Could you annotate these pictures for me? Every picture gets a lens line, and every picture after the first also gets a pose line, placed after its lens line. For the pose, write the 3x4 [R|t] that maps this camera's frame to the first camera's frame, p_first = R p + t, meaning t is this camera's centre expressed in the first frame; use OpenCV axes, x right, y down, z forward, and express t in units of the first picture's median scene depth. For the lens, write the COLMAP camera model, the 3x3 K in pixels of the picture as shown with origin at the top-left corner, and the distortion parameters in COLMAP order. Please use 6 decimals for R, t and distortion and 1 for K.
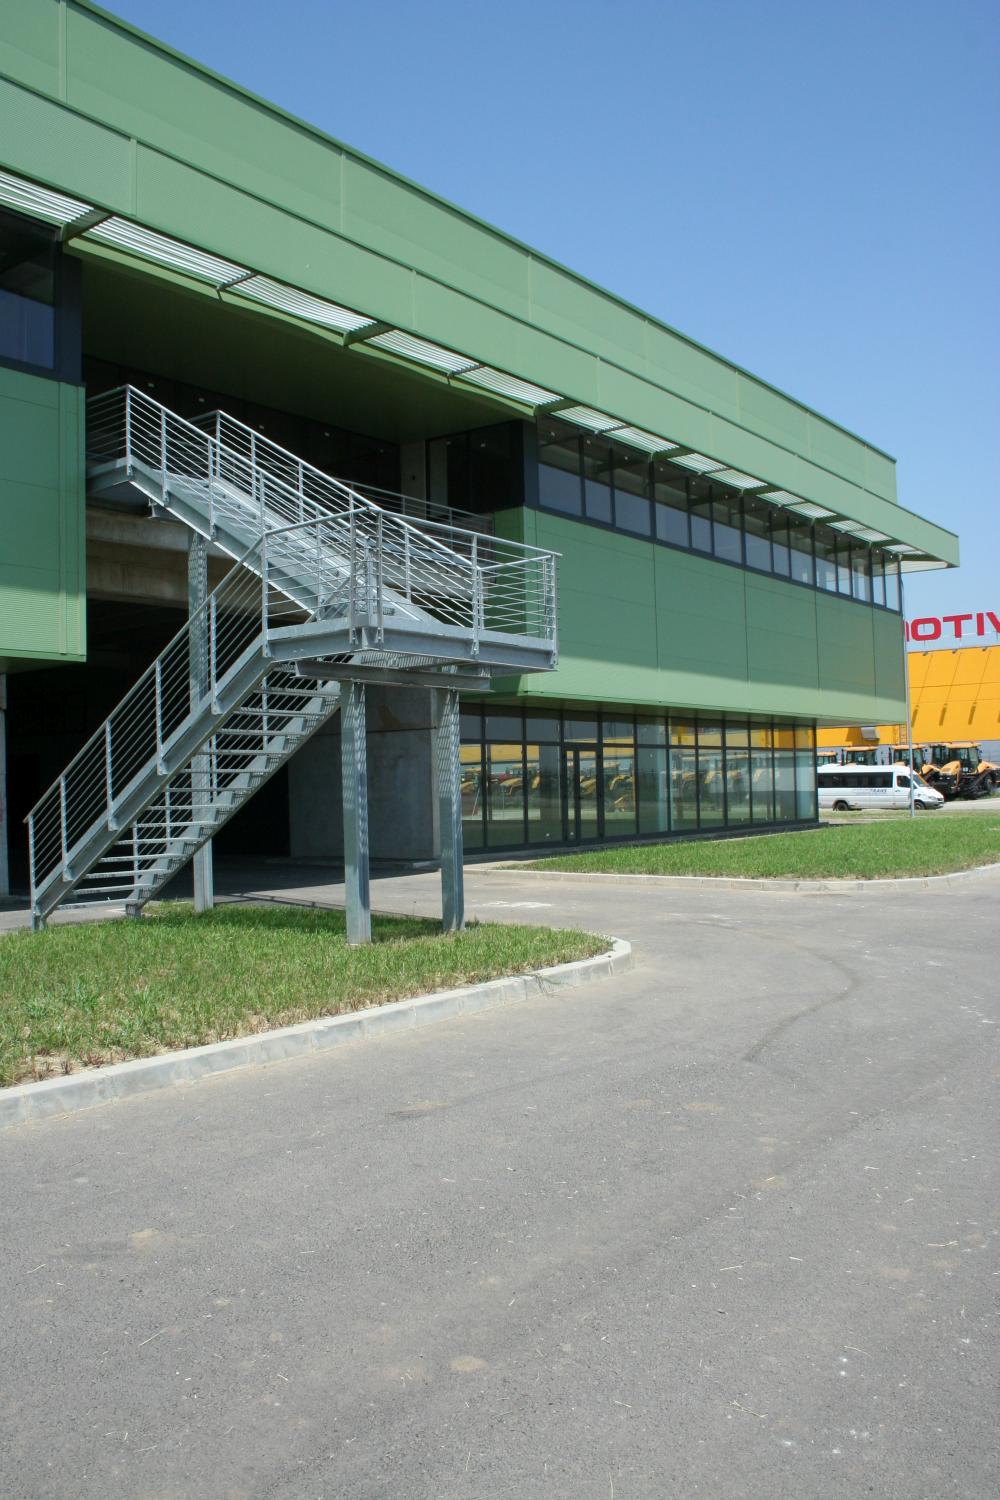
lens RADIAL K [[1248.1, 0, 500.0], [0, 1248.1, 750.0], [0, 0, 1]] dist [-0.142368, 0.130448]
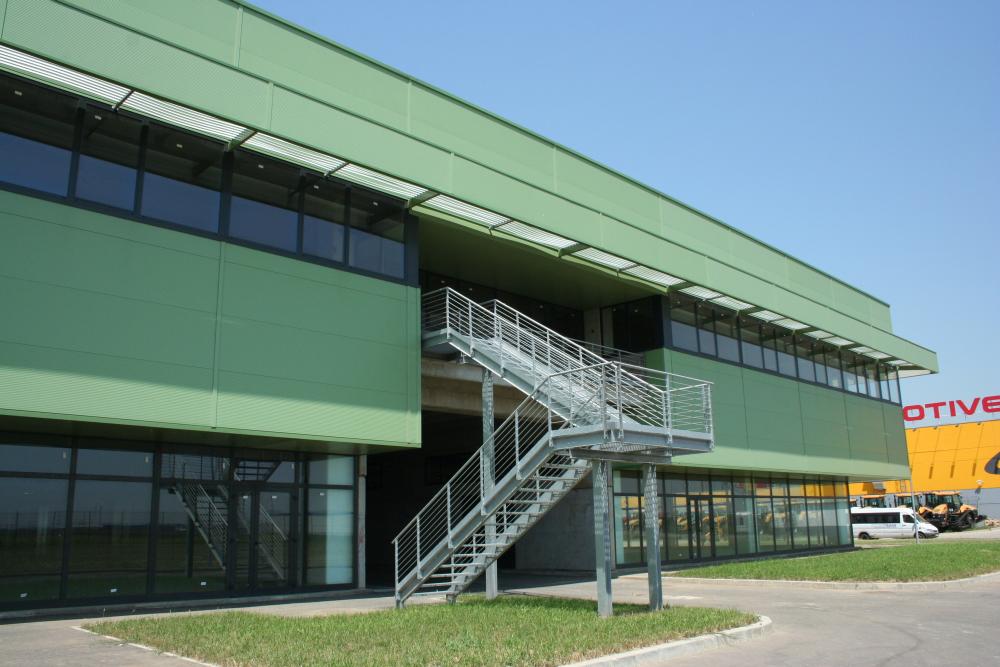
lens RADIAL K [[832.0, 0, 500.0], [0, 832.0, 333.5], [0, 0, 1]] dist [-0.142368, 0.130448]
pose [[0.990959, -0.025765, -0.131664, -0.065568], [-0.000832, 0.980188, -0.198070, 0.000180], [0.134159, 0.196389, 0.971305, -0.109855]]
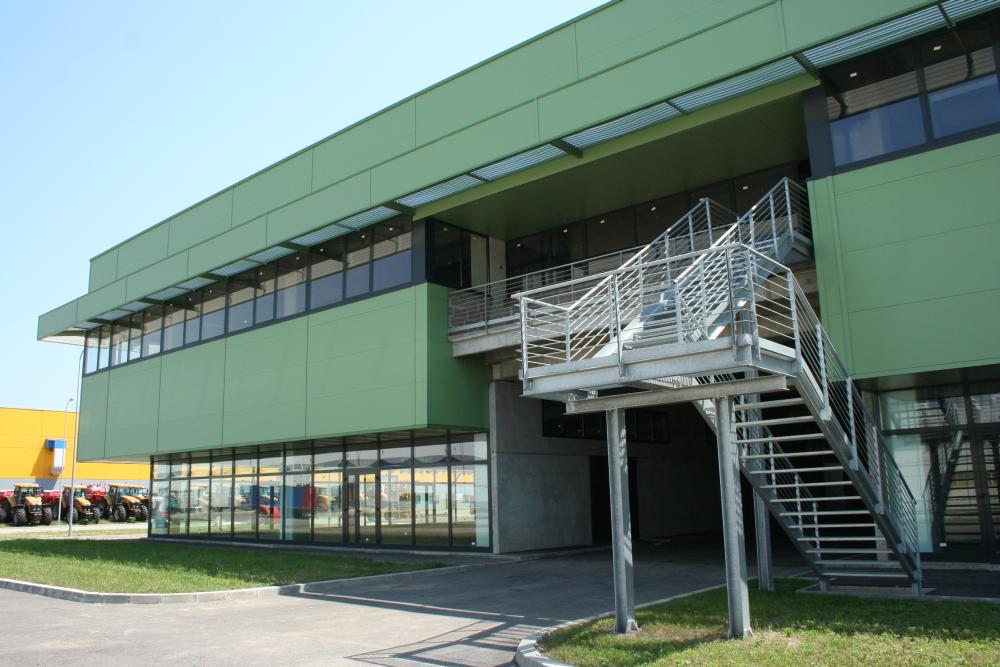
lens RADIAL K [[832.0, 0, 500.0], [0, 832.0, 333.5], [0, 0, 1]] dist [-0.142368, 0.130448]
pose [[-0.077887, -0.171893, -0.982032, 0.817008], [0.050188, 0.983099, -0.176061, 0.013744], [0.995698, -0.062999, -0.067944, 1.074555]]
